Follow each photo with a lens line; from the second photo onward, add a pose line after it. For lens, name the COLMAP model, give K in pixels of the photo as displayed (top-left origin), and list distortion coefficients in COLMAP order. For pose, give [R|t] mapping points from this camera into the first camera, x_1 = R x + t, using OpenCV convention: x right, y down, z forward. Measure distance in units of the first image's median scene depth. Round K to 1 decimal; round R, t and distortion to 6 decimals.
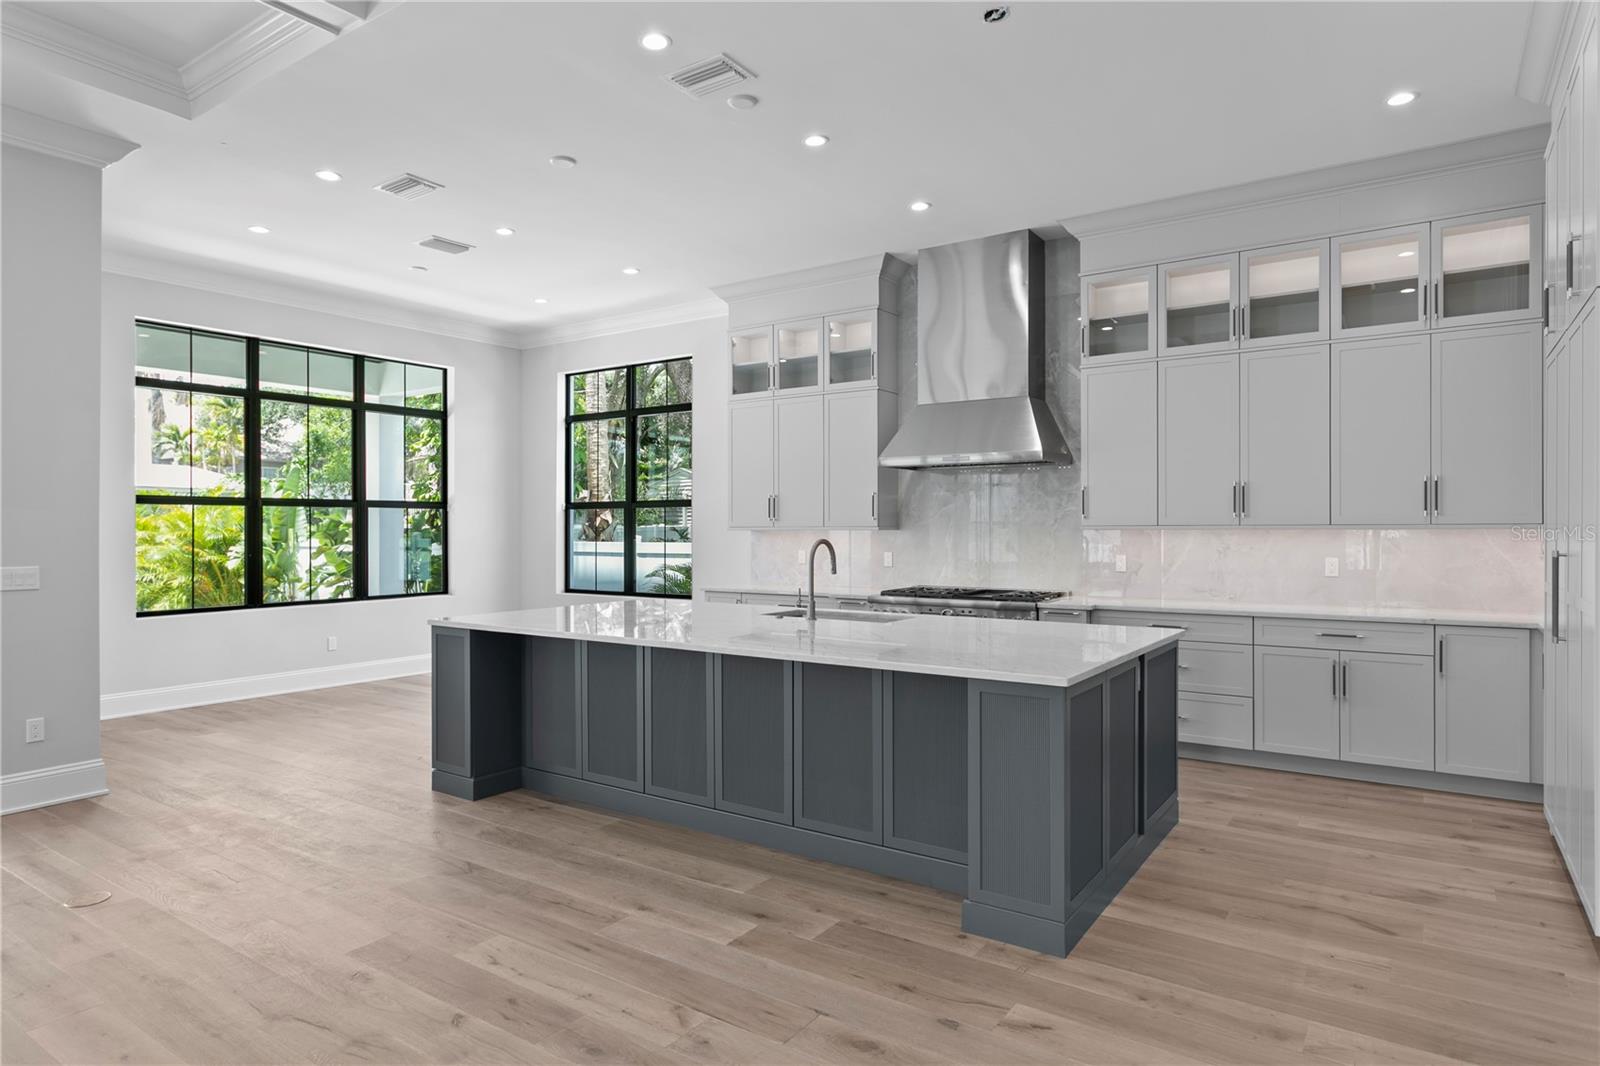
lens RADIAL K [[927.7, 0, 828.5], [0, 927.7, 533.2], [0, 0, 1]] dist [-0.001556, 0.000257]
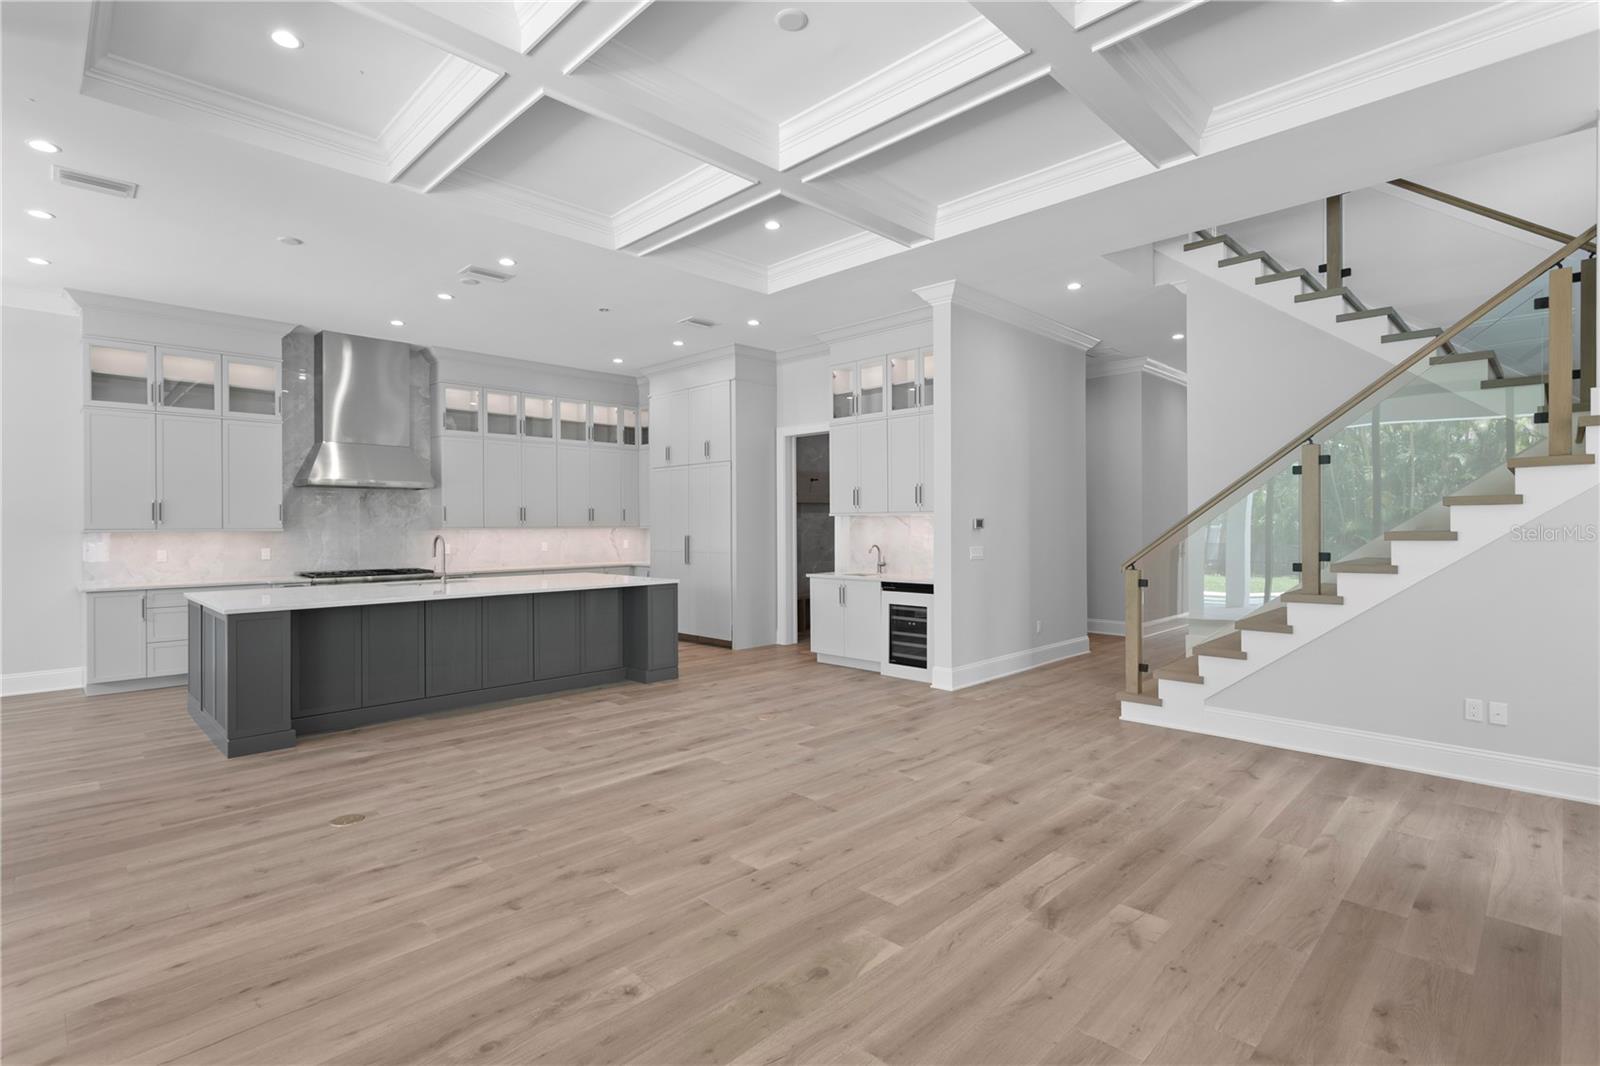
lens RADIAL K [[797.8, 0, 787.2], [0, 797.8, 520.5], [0, 0, 1]] dist [0.007511, 0.000733]
pose [[0.166189, 0.008544, 0.986057, -1.116162], [0.009853, 0.999898, -0.010325, 0.000493], [-0.986045, 0.011431, 0.166088, 0.134724]]
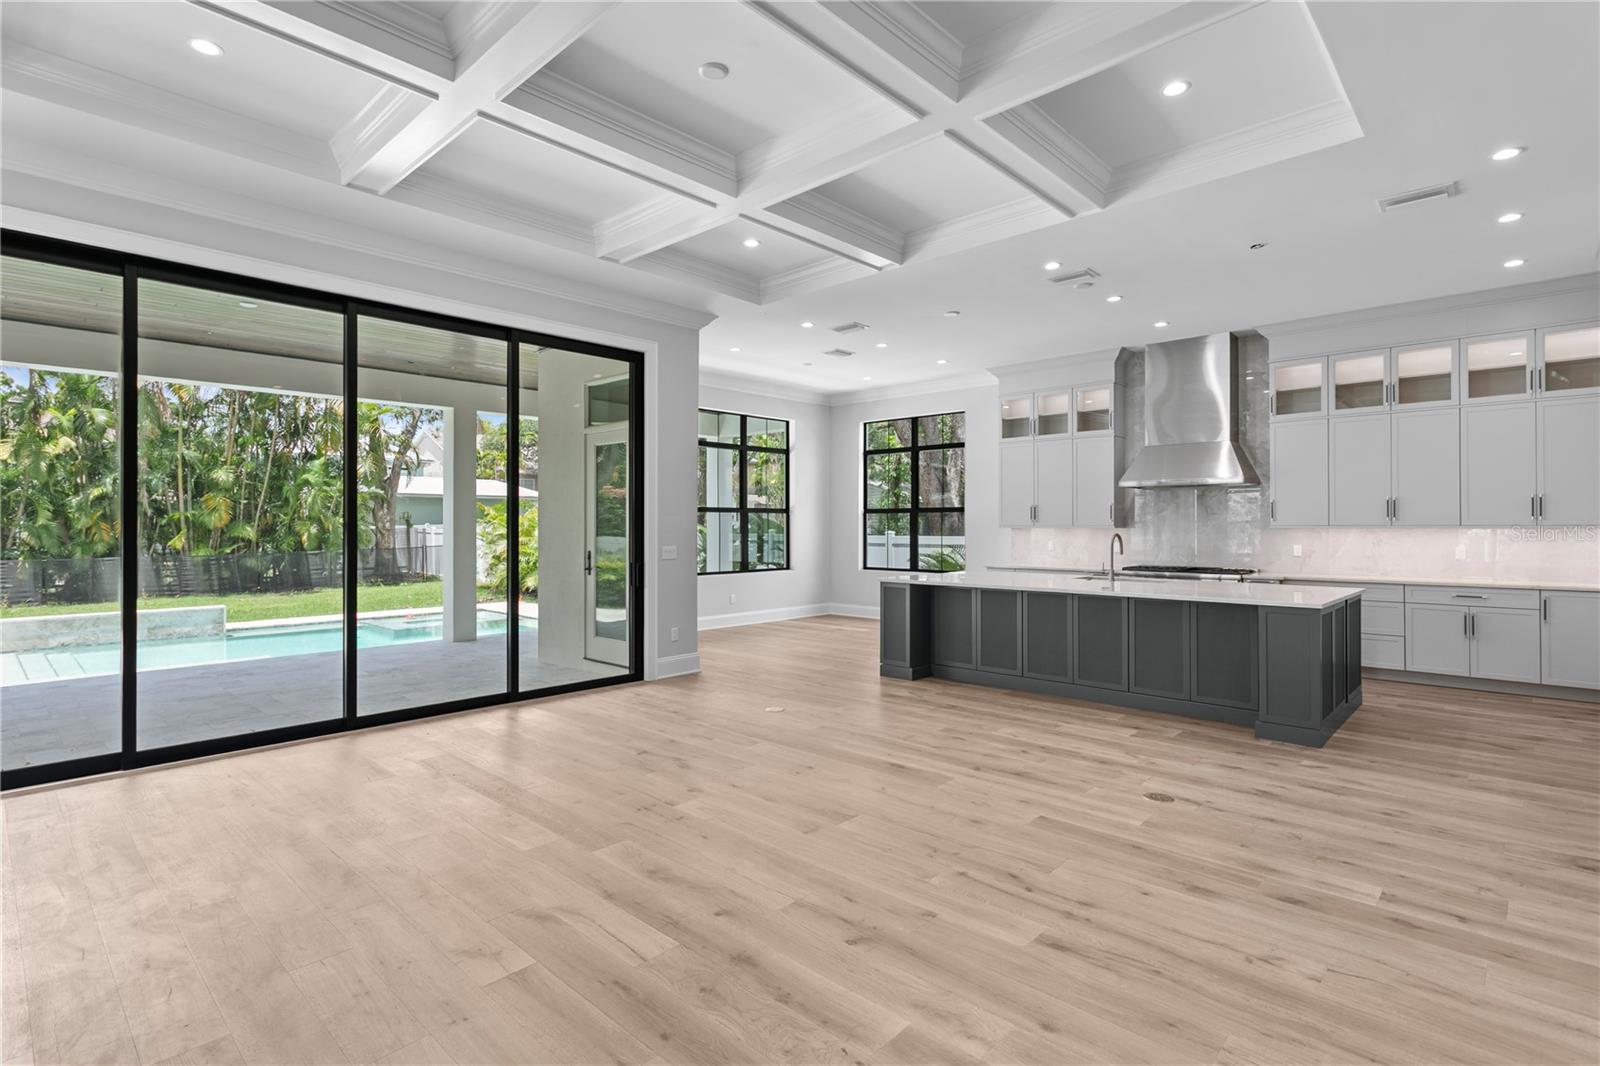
lens RADIAL K [[797.8, 0, 787.2], [0, 797.8, 520.5], [0, 0, 1]] dist [0.007511, 0.000733]
pose [[0.984740, 0.000478, -0.174030, -0.293100], [-0.002558, 0.999928, -0.011729, 0.000927], [0.174012, 0.011995, 0.984671, -0.452129]]
